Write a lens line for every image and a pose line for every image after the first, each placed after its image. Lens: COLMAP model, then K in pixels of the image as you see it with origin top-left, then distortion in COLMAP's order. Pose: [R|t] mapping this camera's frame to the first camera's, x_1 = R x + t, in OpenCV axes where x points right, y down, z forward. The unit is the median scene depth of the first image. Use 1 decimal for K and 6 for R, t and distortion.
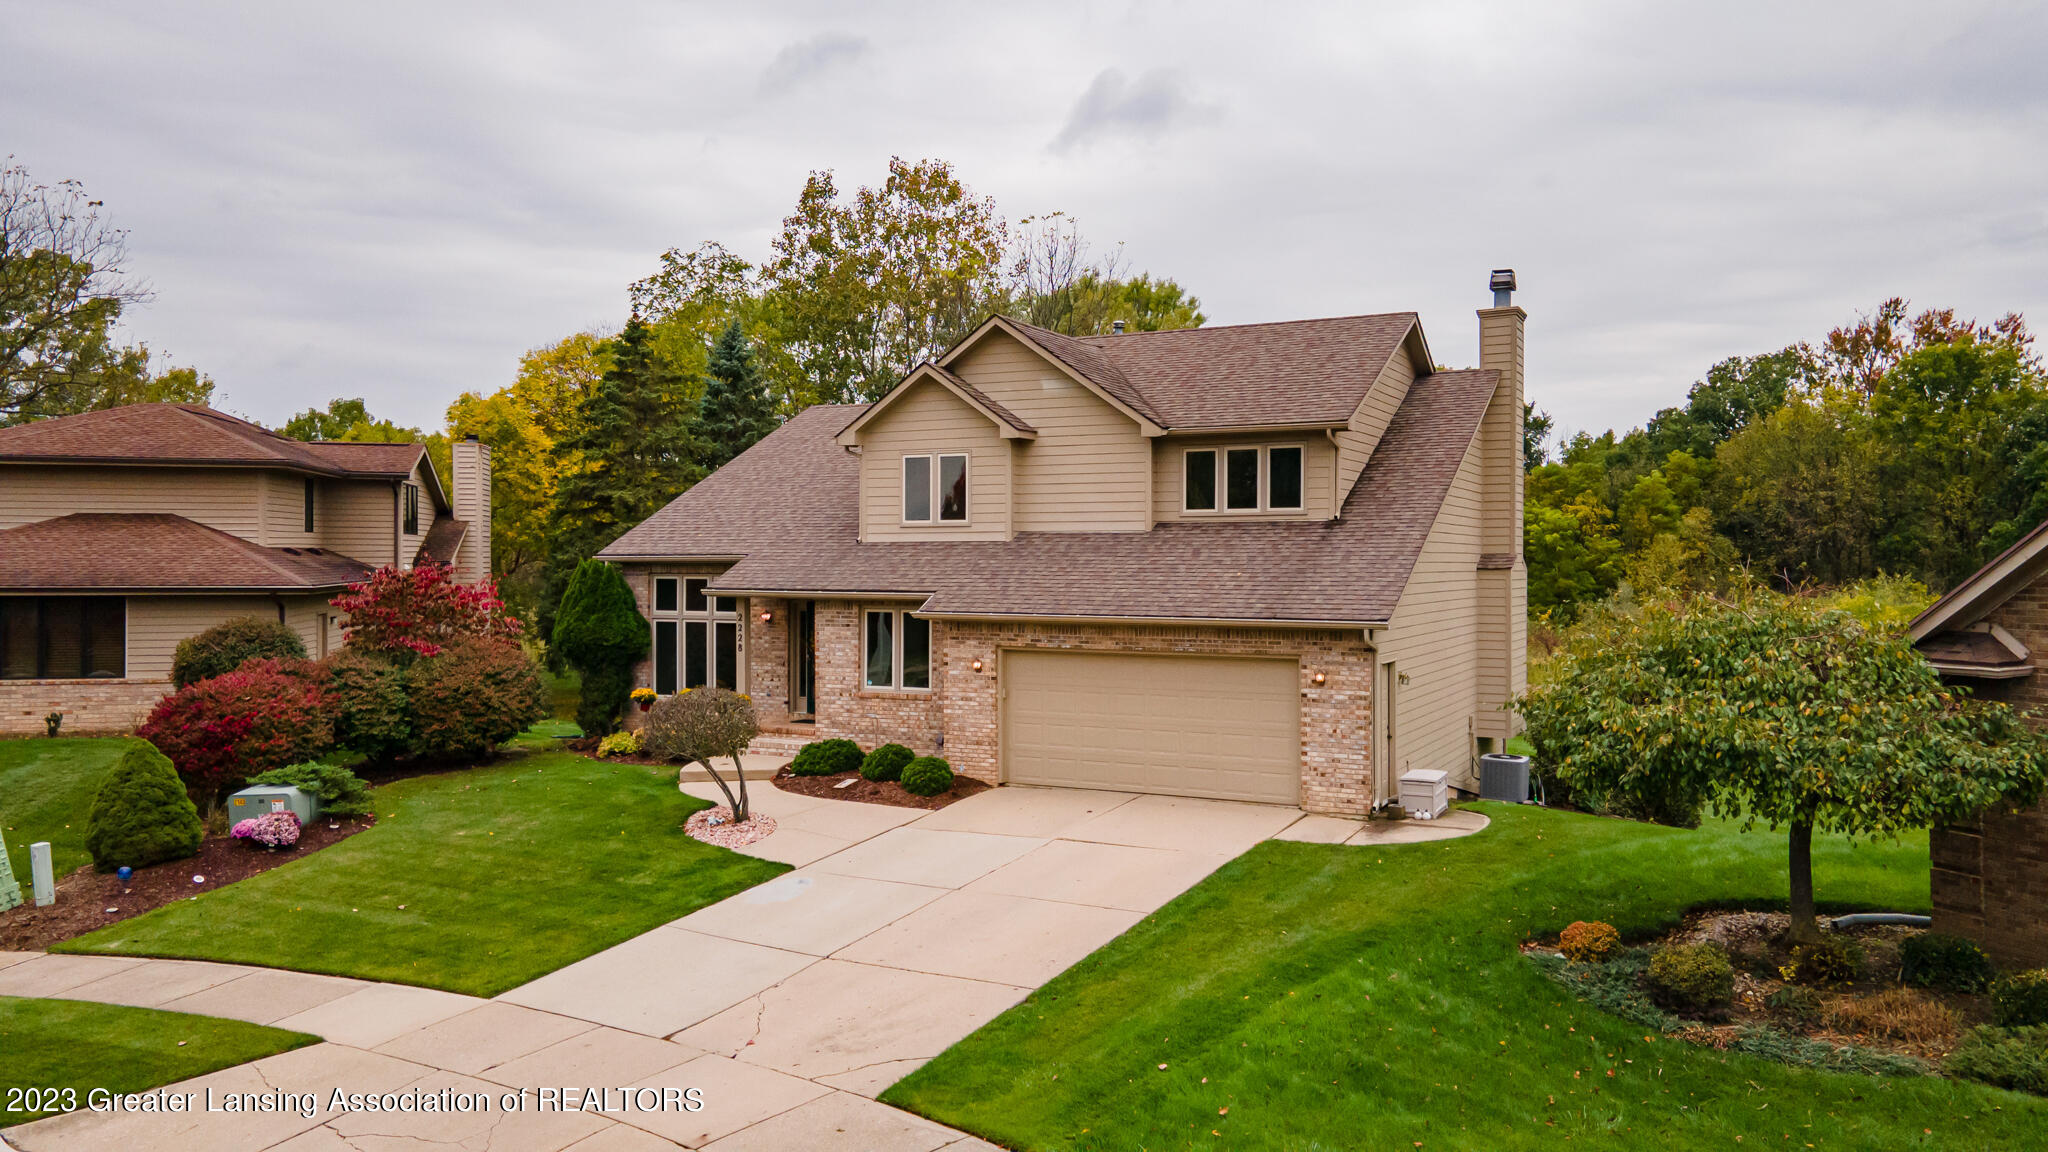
lens RADIAL K [[1501.3, 0, 1037.8], [0, 1501.3, 573.3], [0, 0, 1]] dist [0.028685, 0.014427]
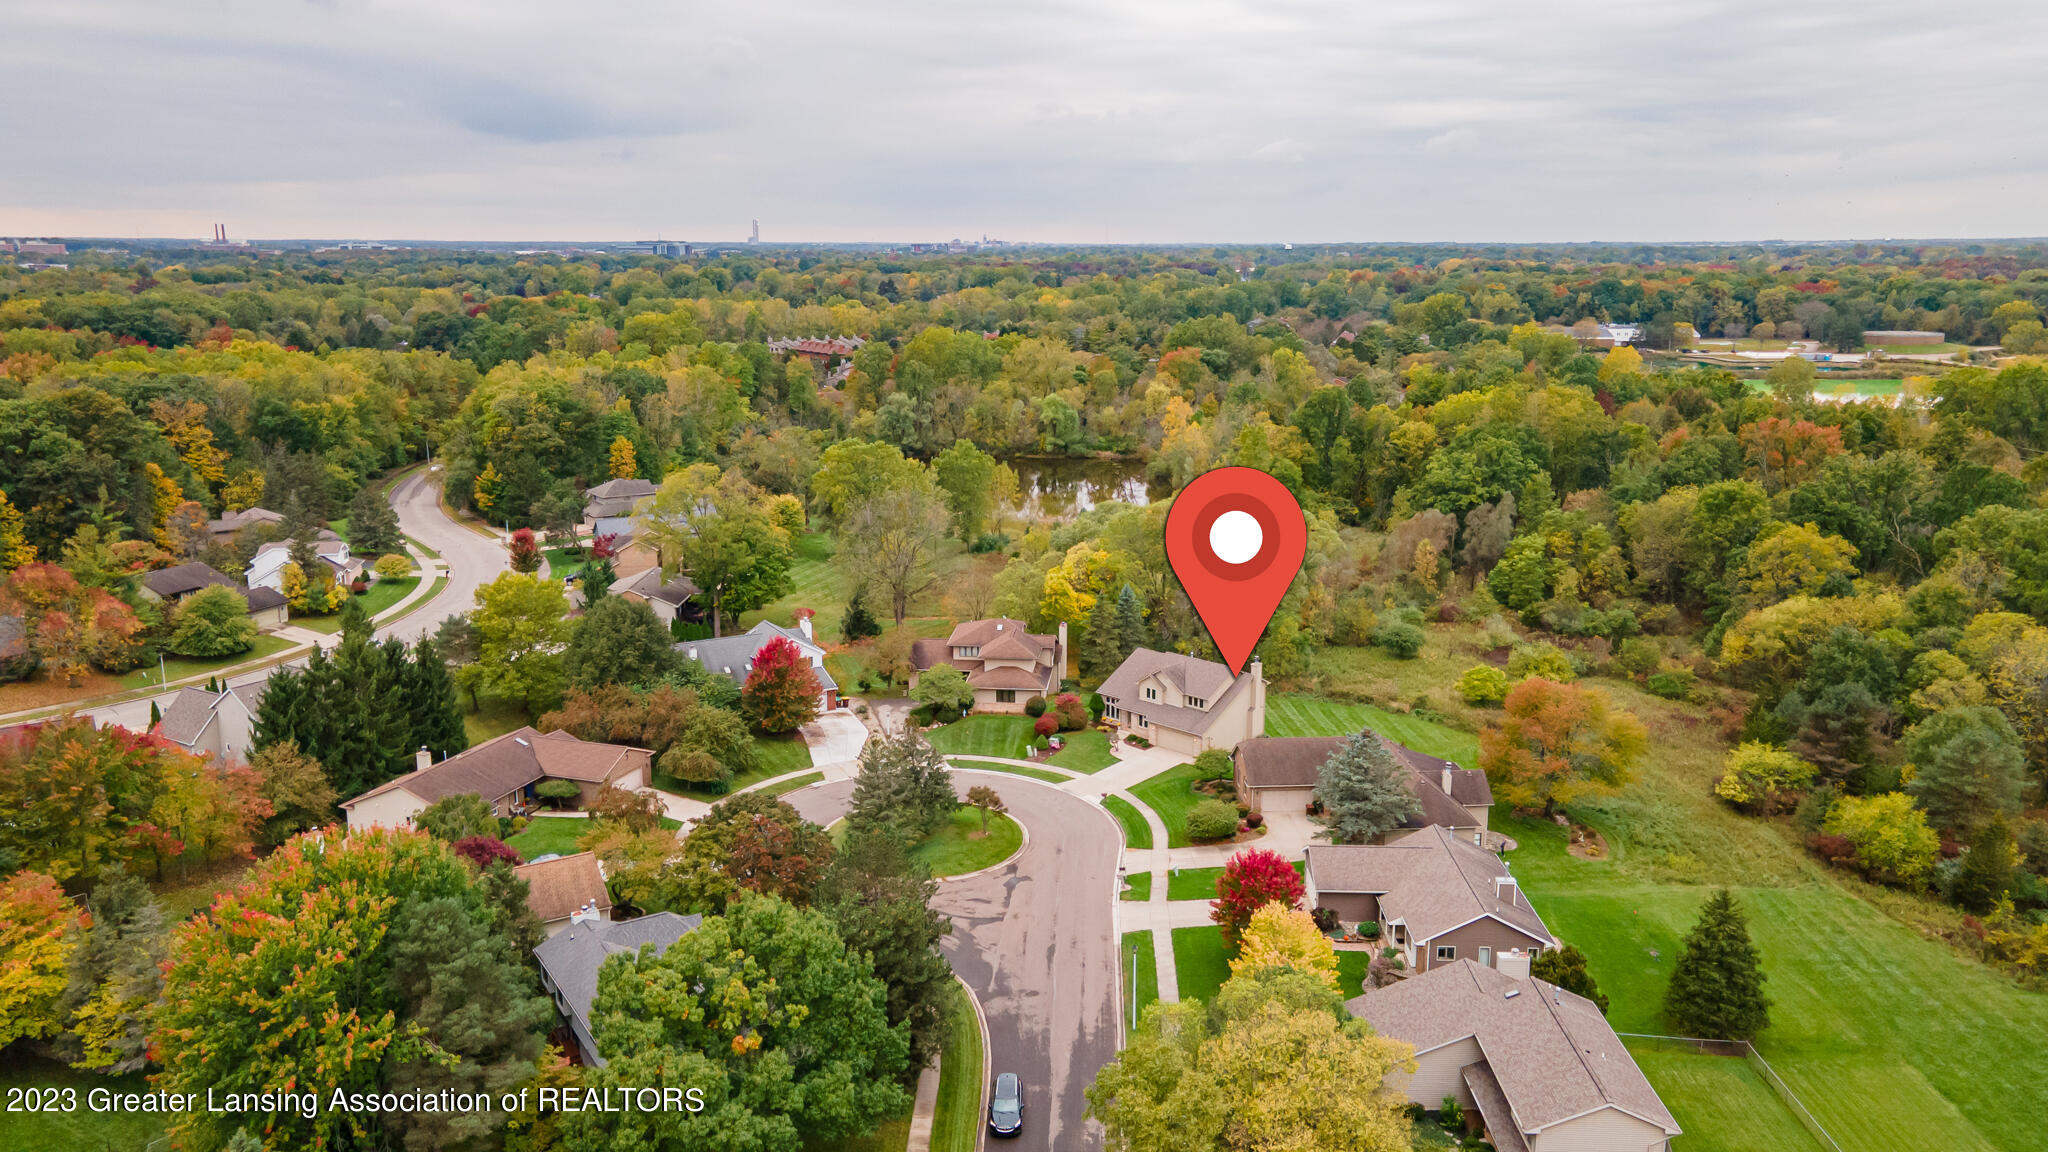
lens RADIAL K [[1501.3, 0, 1023.8], [0, 1501.3, 574.5], [0, 0, 1]] dist [0.028685, 0.014427]
pose [[0.952956, 0.049843, -0.298982, 1.292323], [0.012124, 0.979330, 0.201906, -1.844044], [0.302866, -0.196033, 0.932654, -4.947372]]
